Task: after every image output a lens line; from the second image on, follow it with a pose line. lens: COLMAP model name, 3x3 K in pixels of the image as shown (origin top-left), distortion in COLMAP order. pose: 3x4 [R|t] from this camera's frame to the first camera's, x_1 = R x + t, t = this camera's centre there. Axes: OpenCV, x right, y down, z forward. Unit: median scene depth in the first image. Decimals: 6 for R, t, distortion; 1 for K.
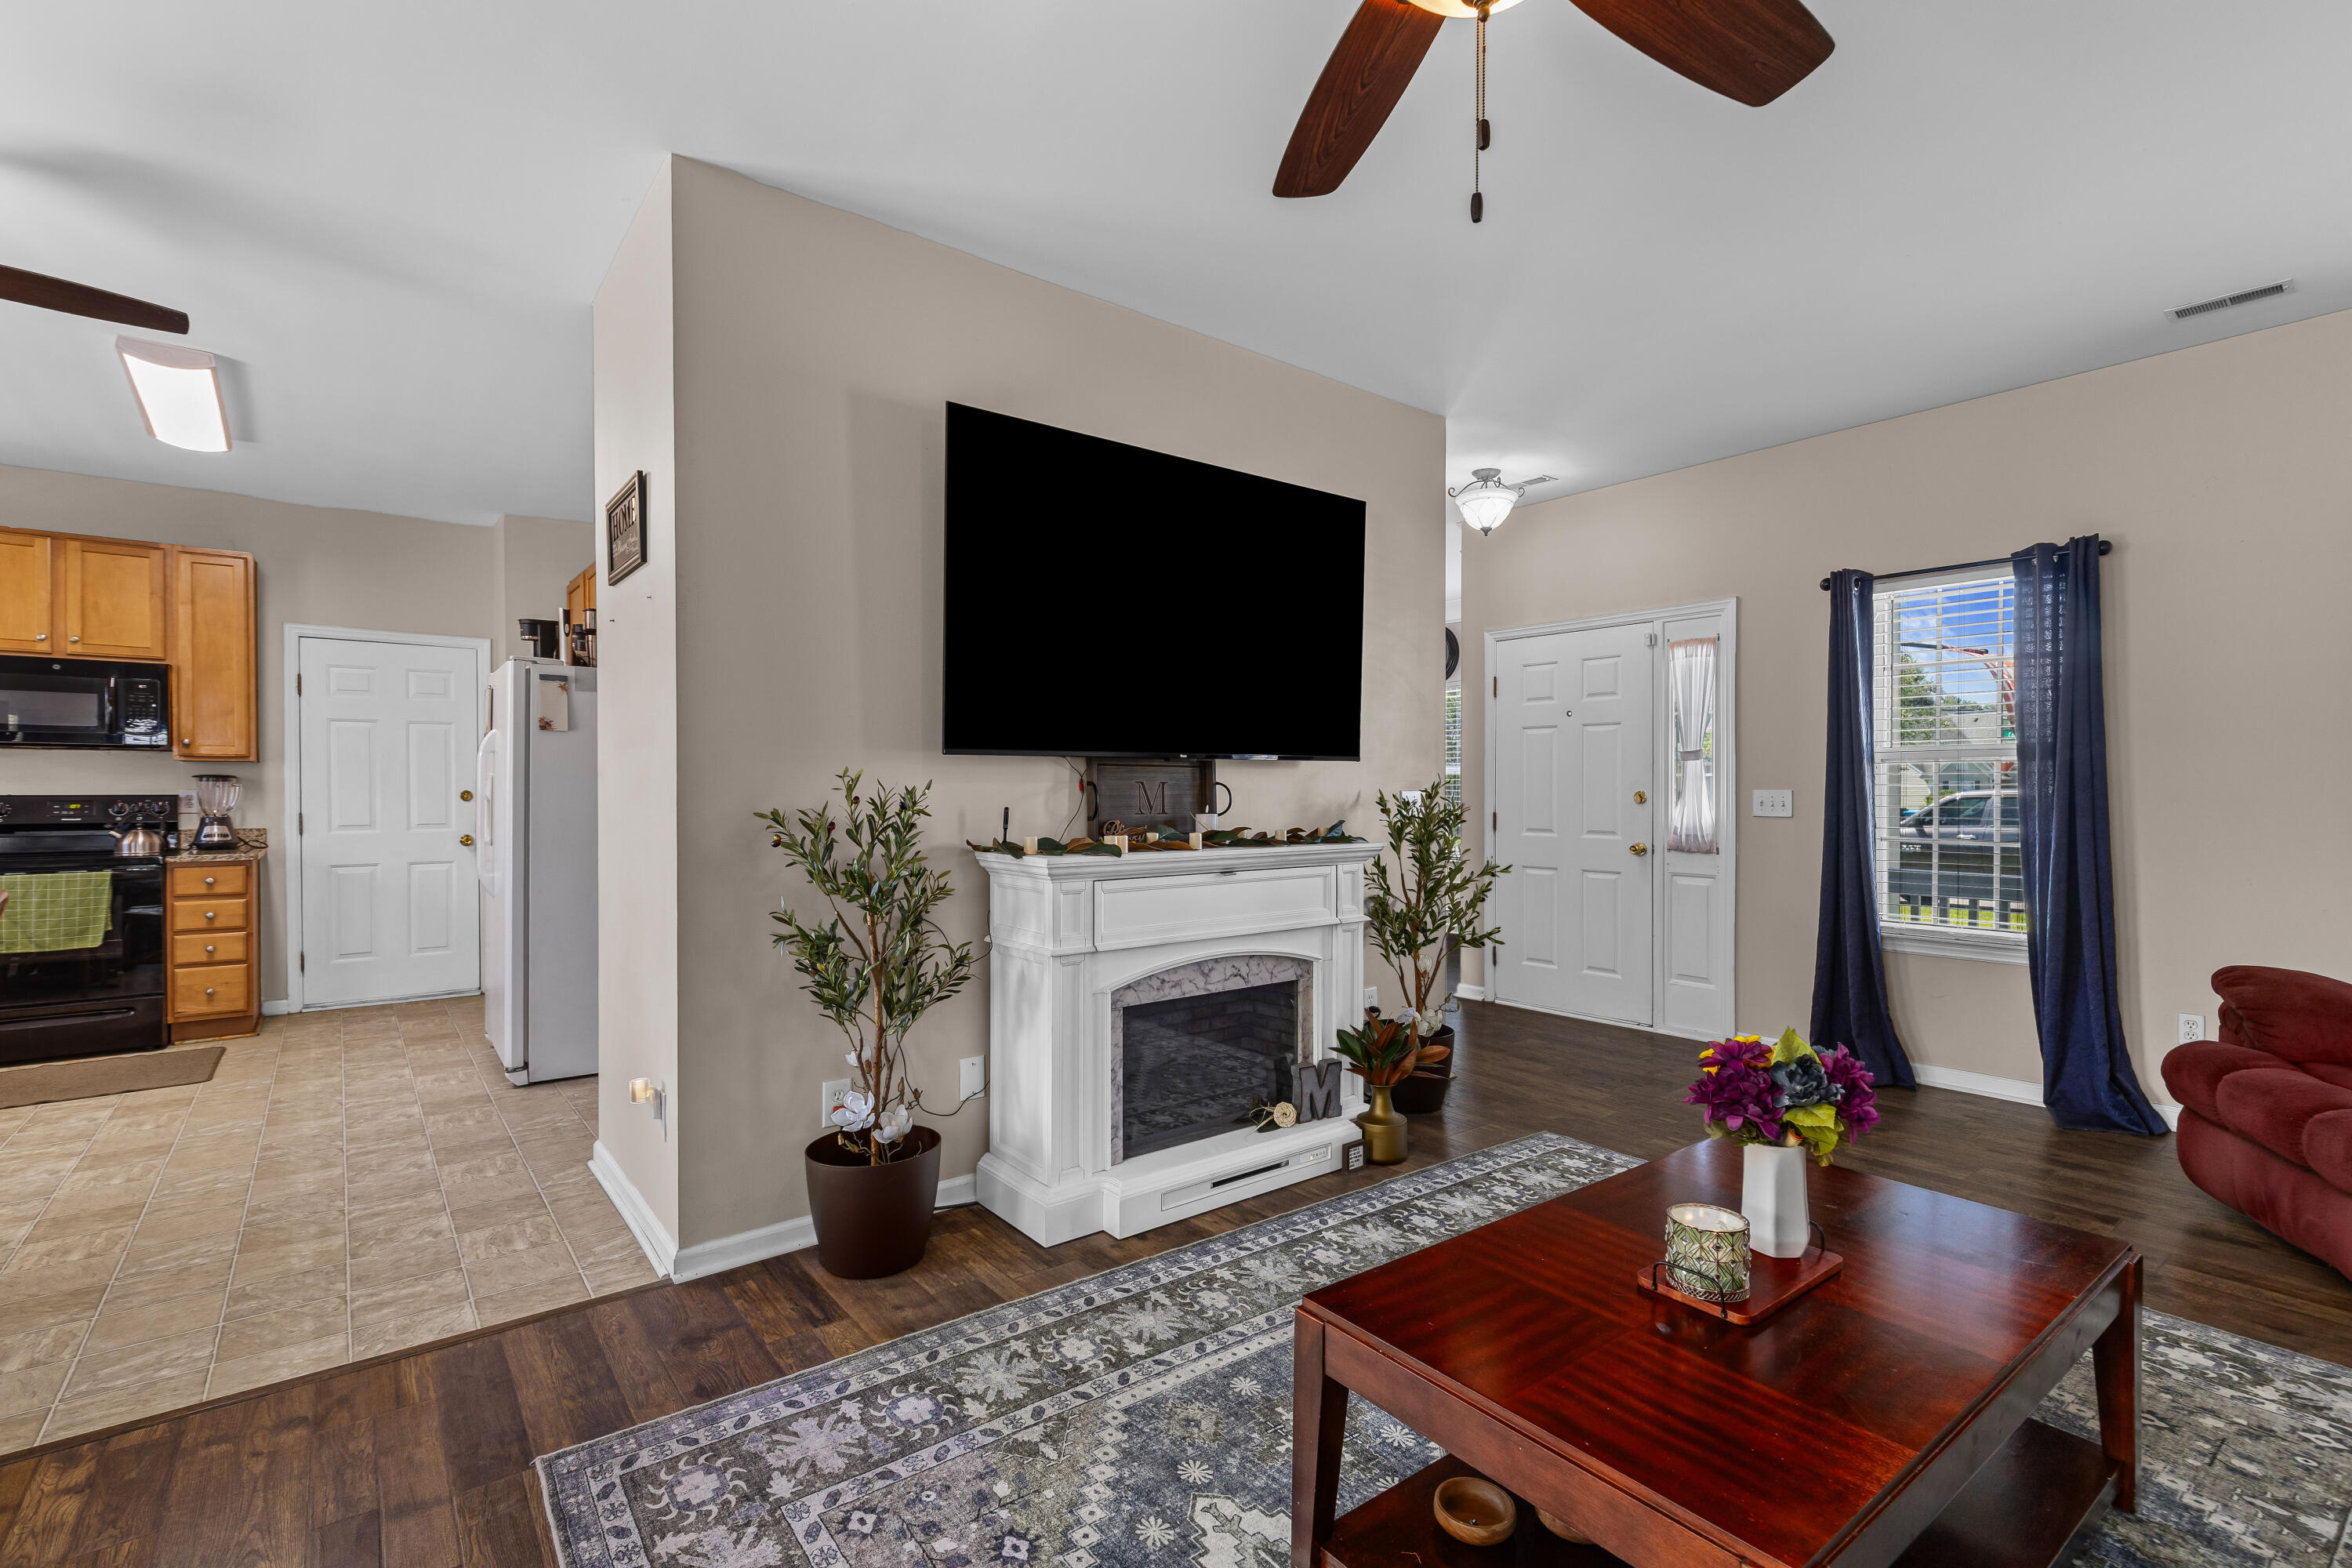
lens RADIAL K [[1067.2, 0, 1173.3], [0, 1067.2, 789.2], [0, 0, 1]] dist [0.004049, 0.000055]
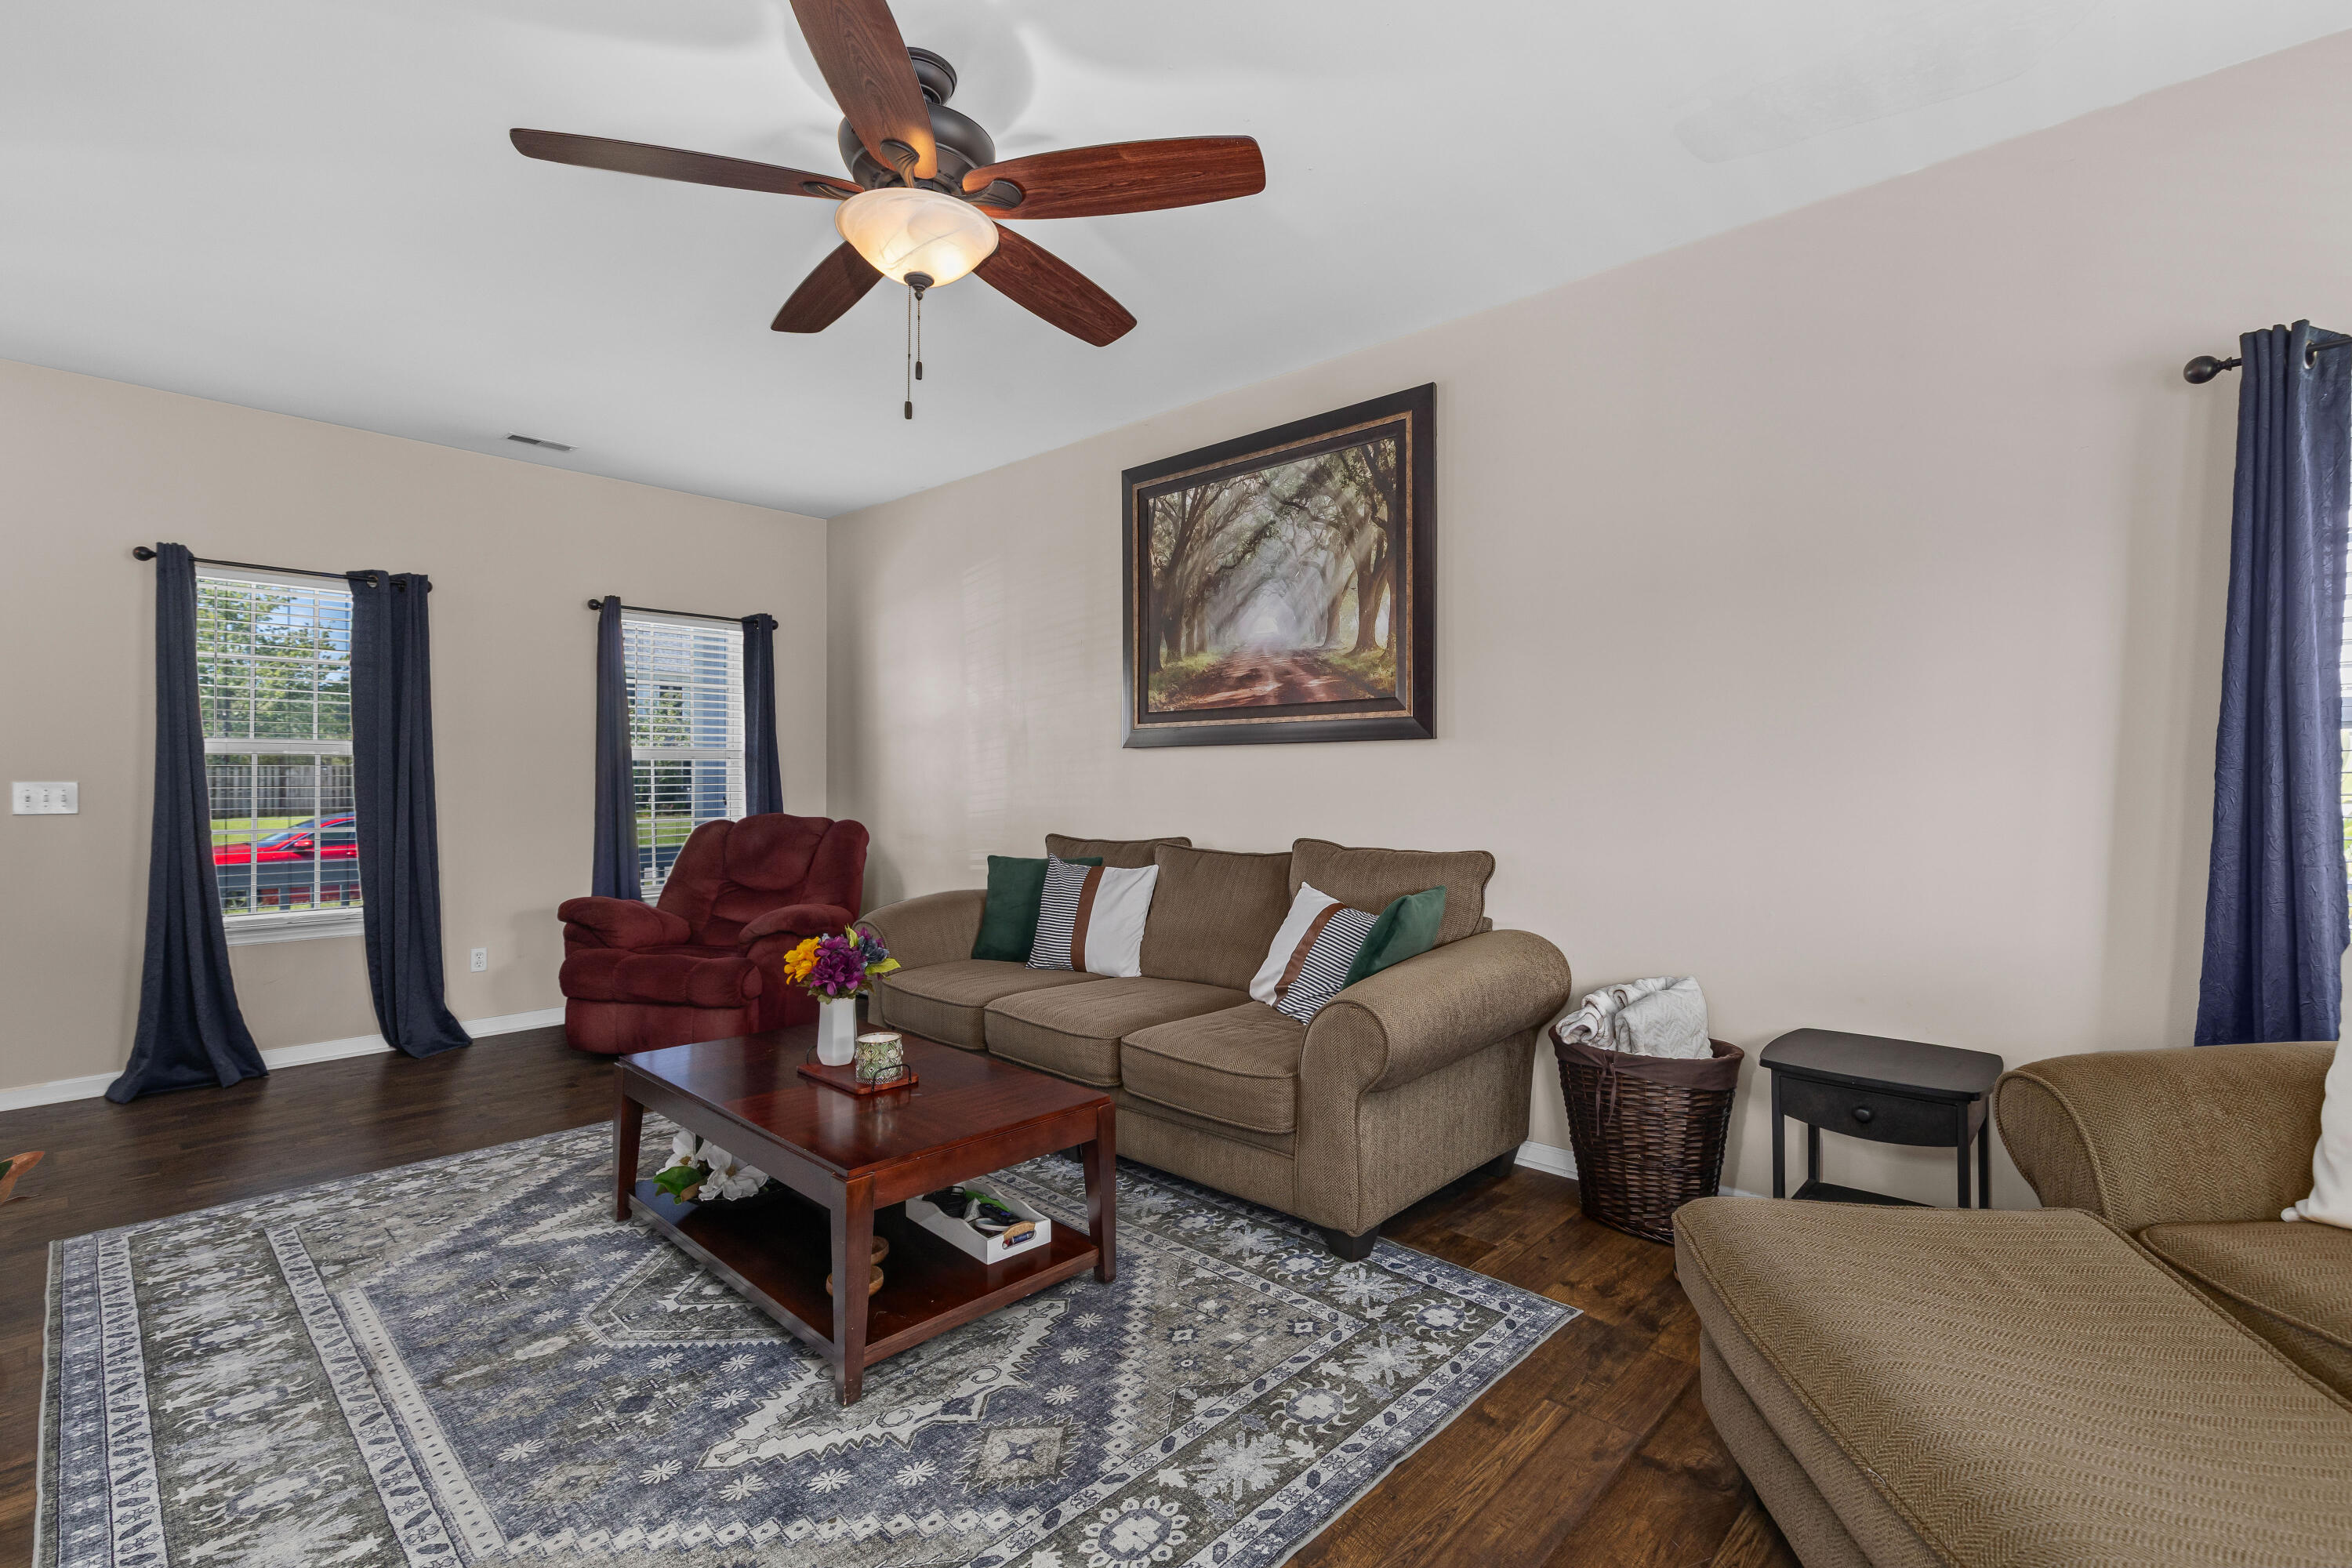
lens RADIAL K [[1064.6, 0, 1191.1], [0, 1064.6, 774.2], [0, 0, 1]] dist [0.005656, -0.000127]
pose [[-0.166998, 0.002416, 0.985954, -0.397335], [0.001471, 0.999996, -0.002201, -0.003051], [-0.985956, 0.001083, -0.167001, 0.258261]]
